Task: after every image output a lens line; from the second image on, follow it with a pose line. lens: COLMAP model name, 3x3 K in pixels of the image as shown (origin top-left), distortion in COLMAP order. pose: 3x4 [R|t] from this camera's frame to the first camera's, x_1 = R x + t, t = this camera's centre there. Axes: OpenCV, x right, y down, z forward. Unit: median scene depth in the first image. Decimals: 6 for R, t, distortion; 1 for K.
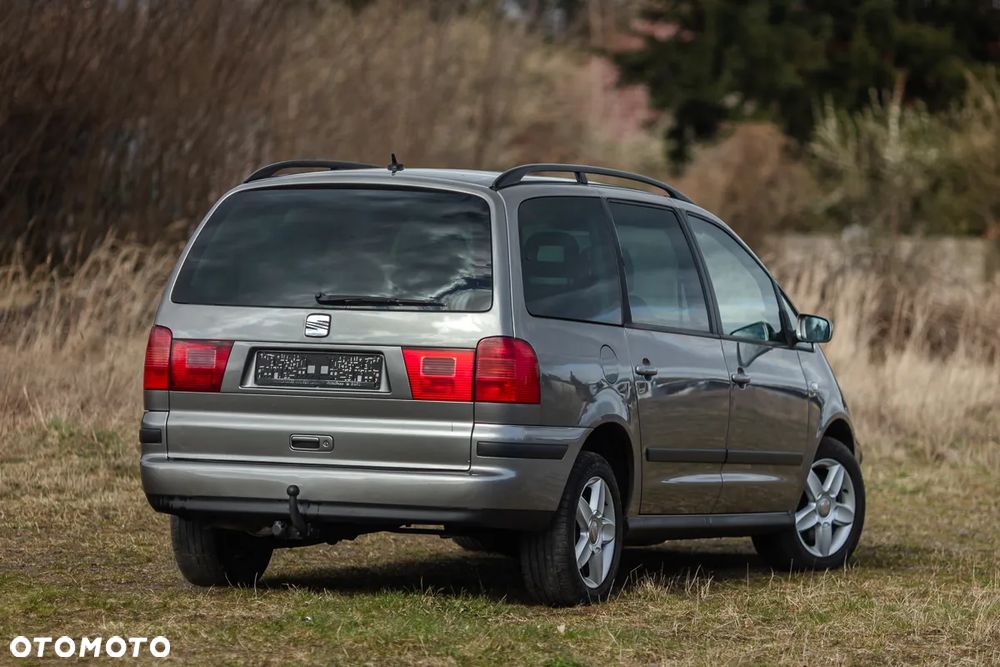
lens RADIAL K [[5074.1, 0, 500.0], [0, 5074.1, 333.6], [0, 0, 1]] dist [-0.268299, -0.737577]
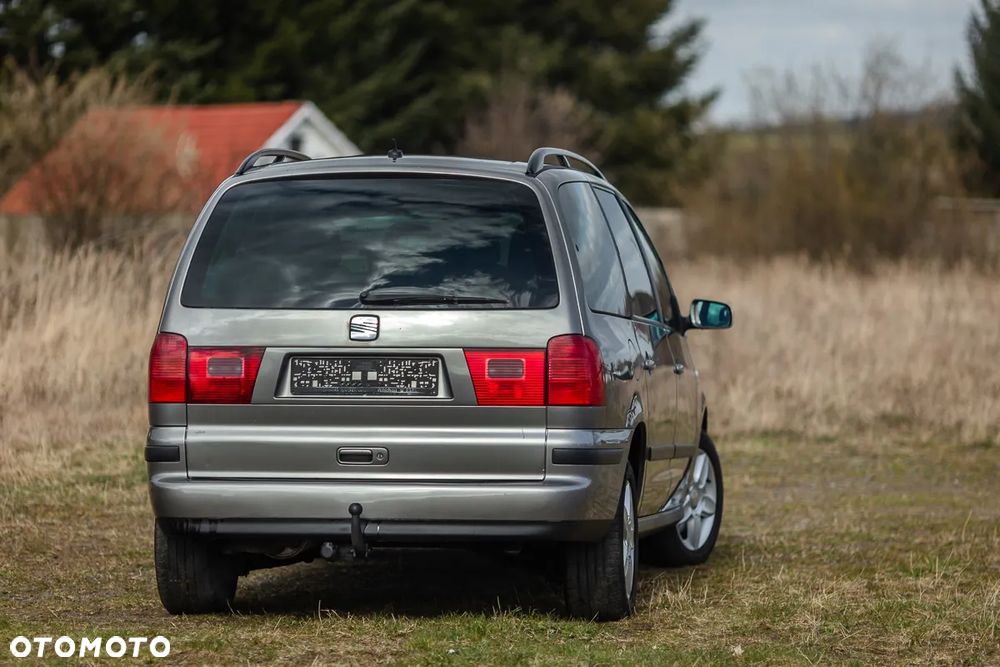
lens RADIAL K [[4535.7, 0, 500.2], [0, 4535.7, 332.9], [0, 0, 1]] dist [-0.300715, 5.262810]
pose [[0.964385, -0.028227, 0.262991, -0.226060], [0.026171, 0.999593, 0.011316, -0.009238], [-0.263203, -0.004030, 0.964732, 0.200574]]
